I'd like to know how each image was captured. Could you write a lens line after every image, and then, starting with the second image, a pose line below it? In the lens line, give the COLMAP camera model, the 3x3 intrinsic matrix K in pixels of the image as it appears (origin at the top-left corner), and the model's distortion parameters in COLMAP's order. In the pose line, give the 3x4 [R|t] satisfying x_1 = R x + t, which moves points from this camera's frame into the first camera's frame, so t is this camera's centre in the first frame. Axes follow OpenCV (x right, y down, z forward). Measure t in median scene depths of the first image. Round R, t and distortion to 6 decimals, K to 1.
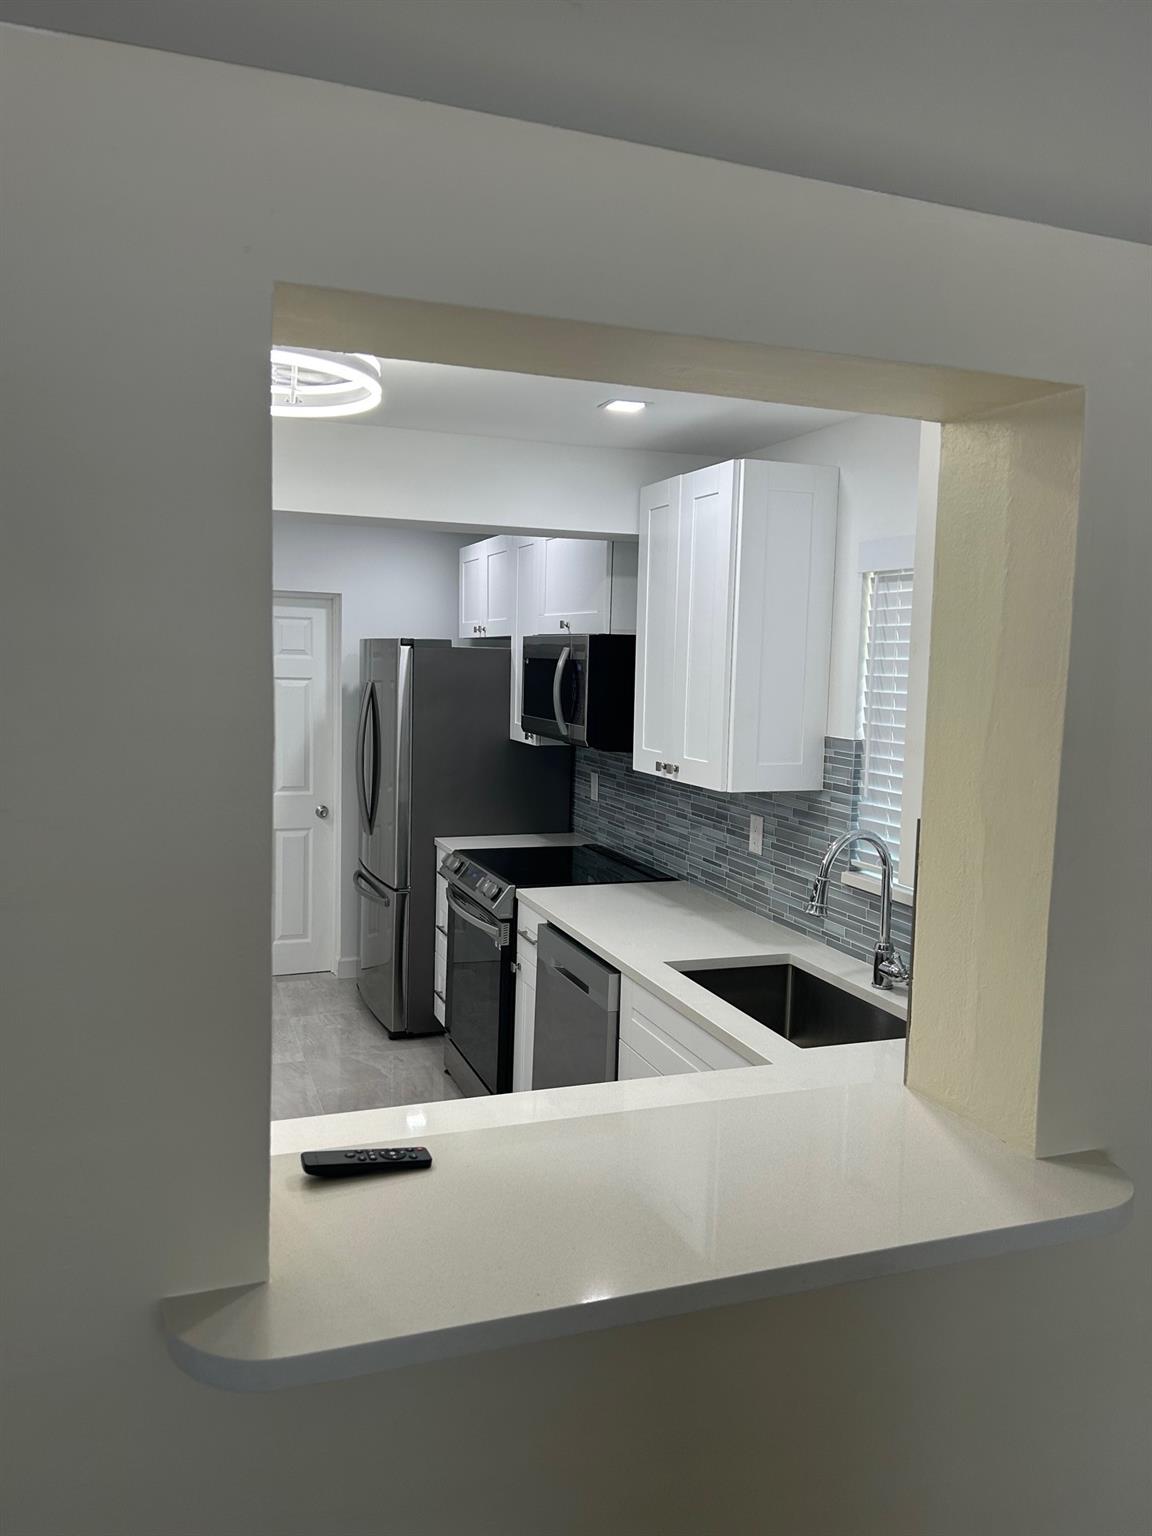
lens RADIAL K [[1151.3, 0, 578.5], [0, 1151.3, 763.3], [0, 0, 1]] dist [0.043614, -0.052017]
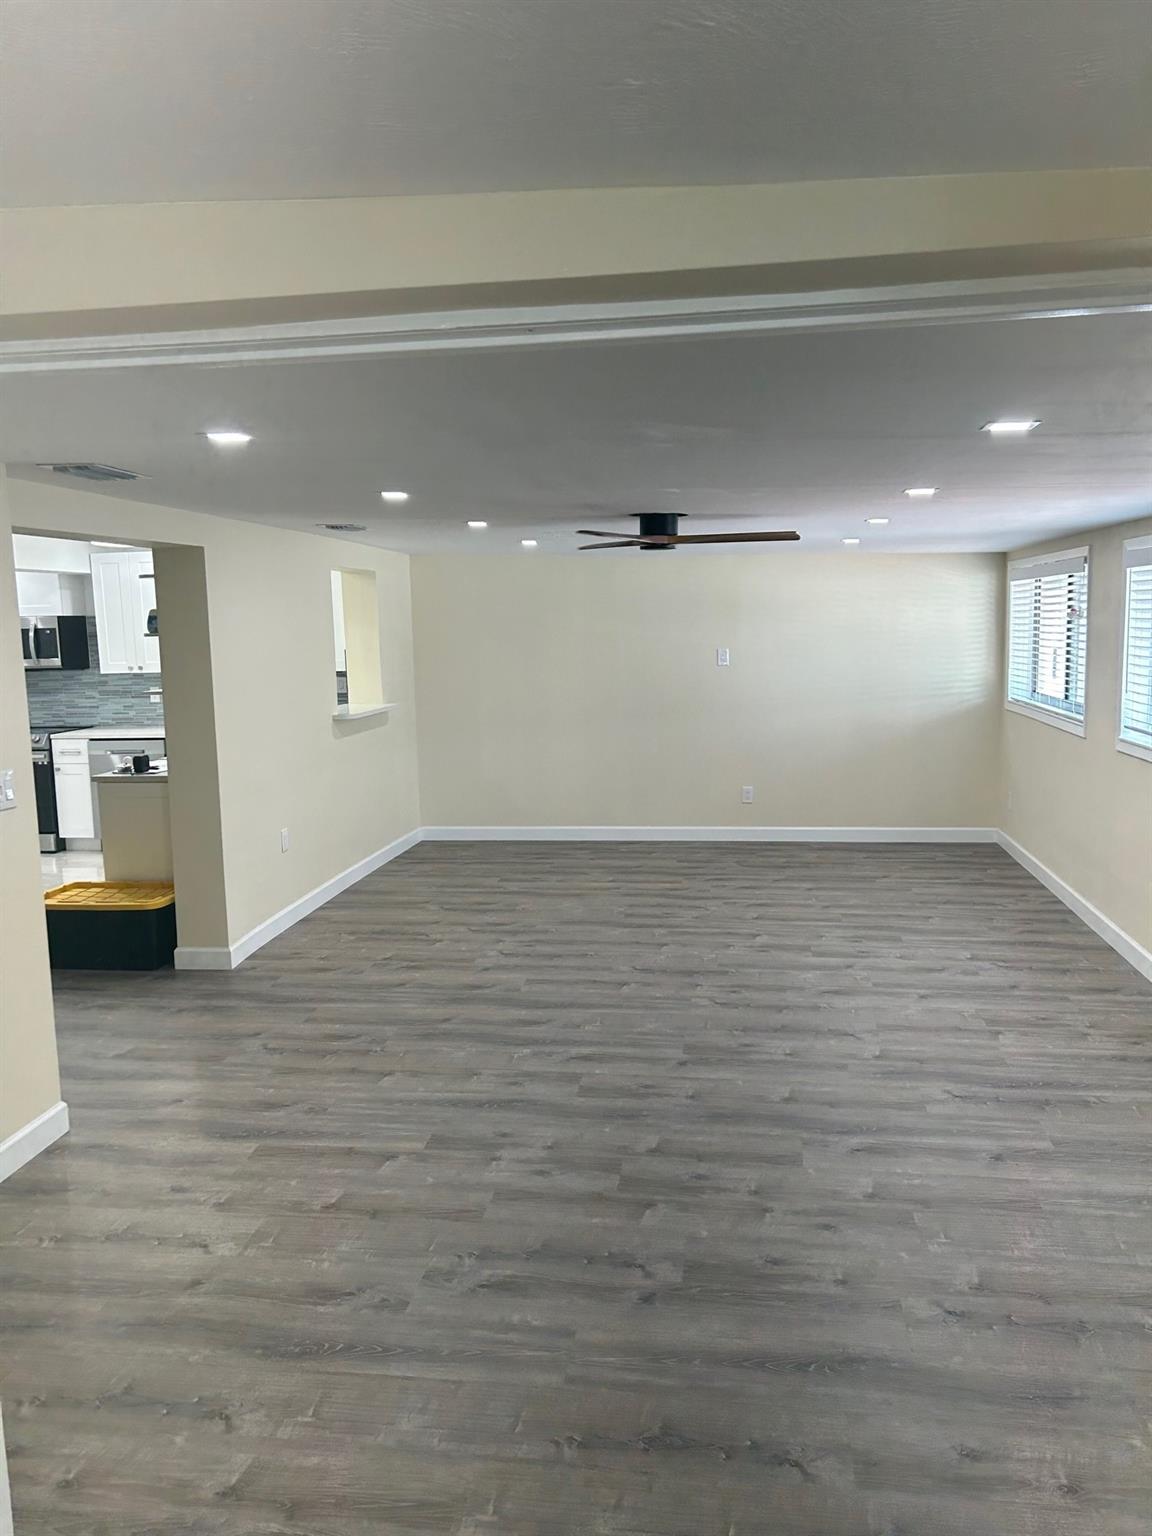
lens RADIAL K [[1151.3, 0, 563.6], [0, 1151.3, 767.9], [0, 0, 1]] dist [0.043614, -0.052017]
pose [[0.490729, -0.147582, 0.858723, -1.581583], [0.122492, 0.987449, 0.099705, 0.077737], [-0.862659, 0.056258, 0.502647, -1.007572]]
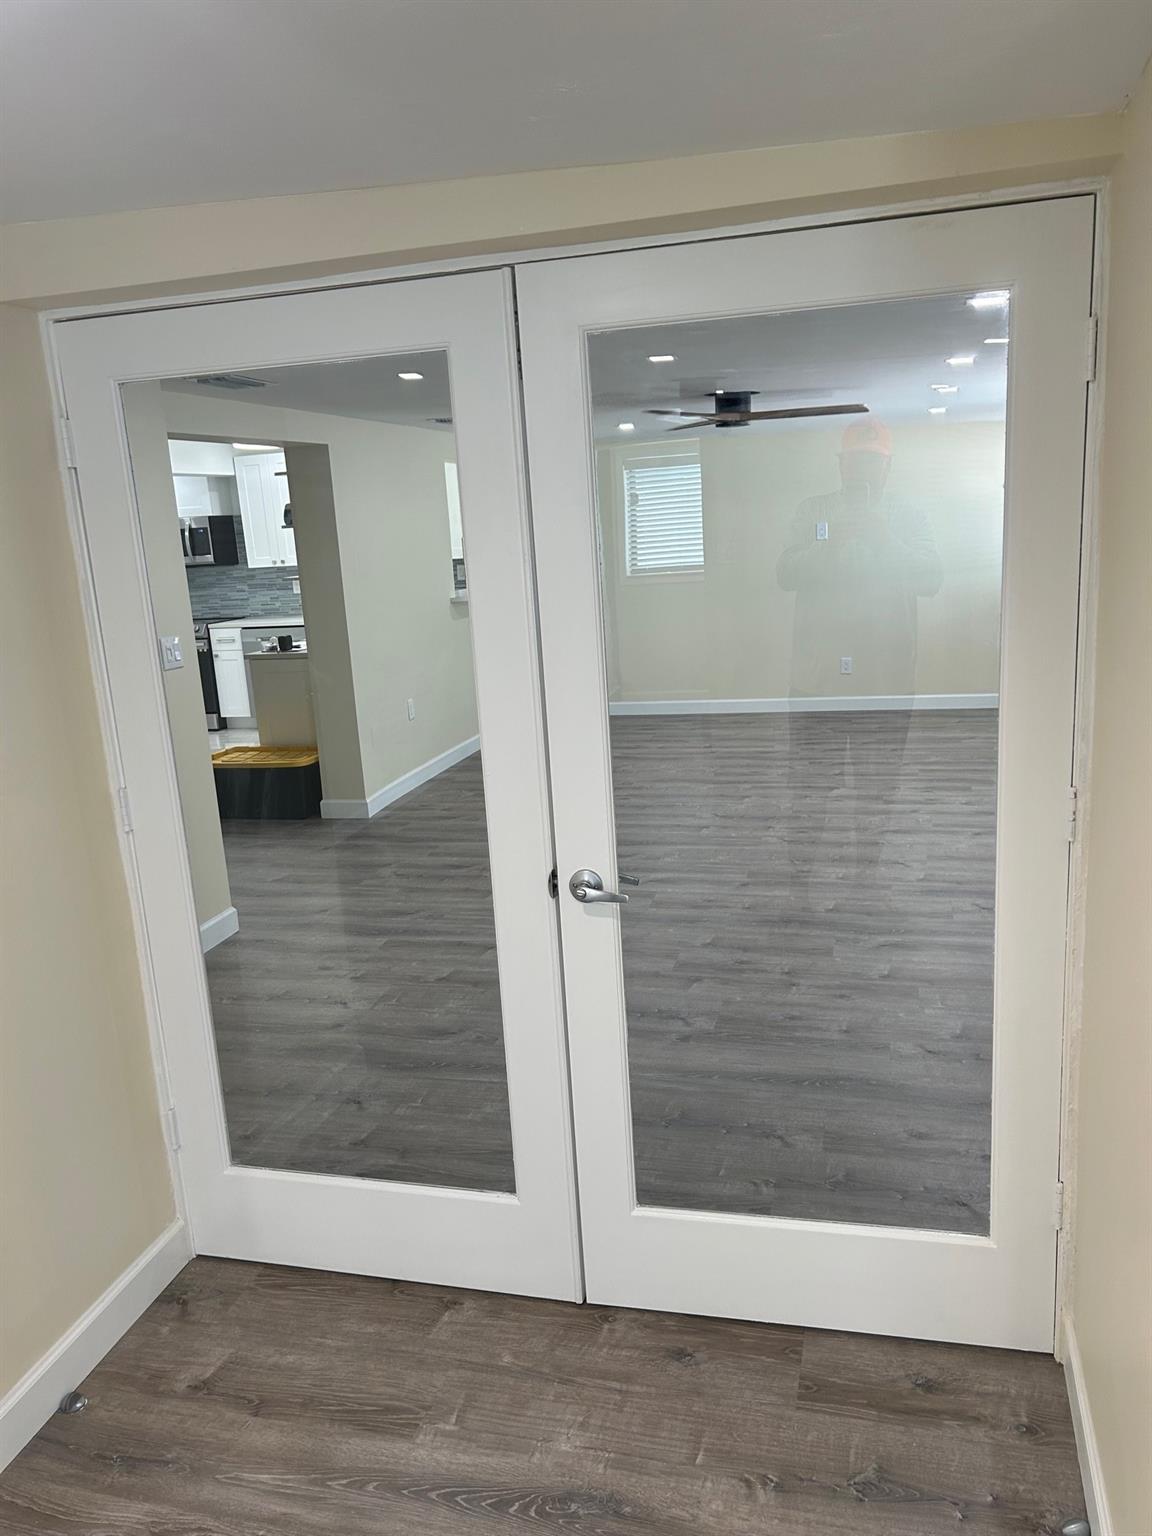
lens RADIAL K [[1151.3, 0, 571.8], [0, 1151.3, 799.2], [0, 0, 1]] dist [0.043614, -0.052017]
pose [[0.584446, -0.249210, 0.772216, -1.708258], [0.154353, 0.968438, 0.195714, 0.115558], [-0.796617, 0.004809, 0.604466, -1.175130]]
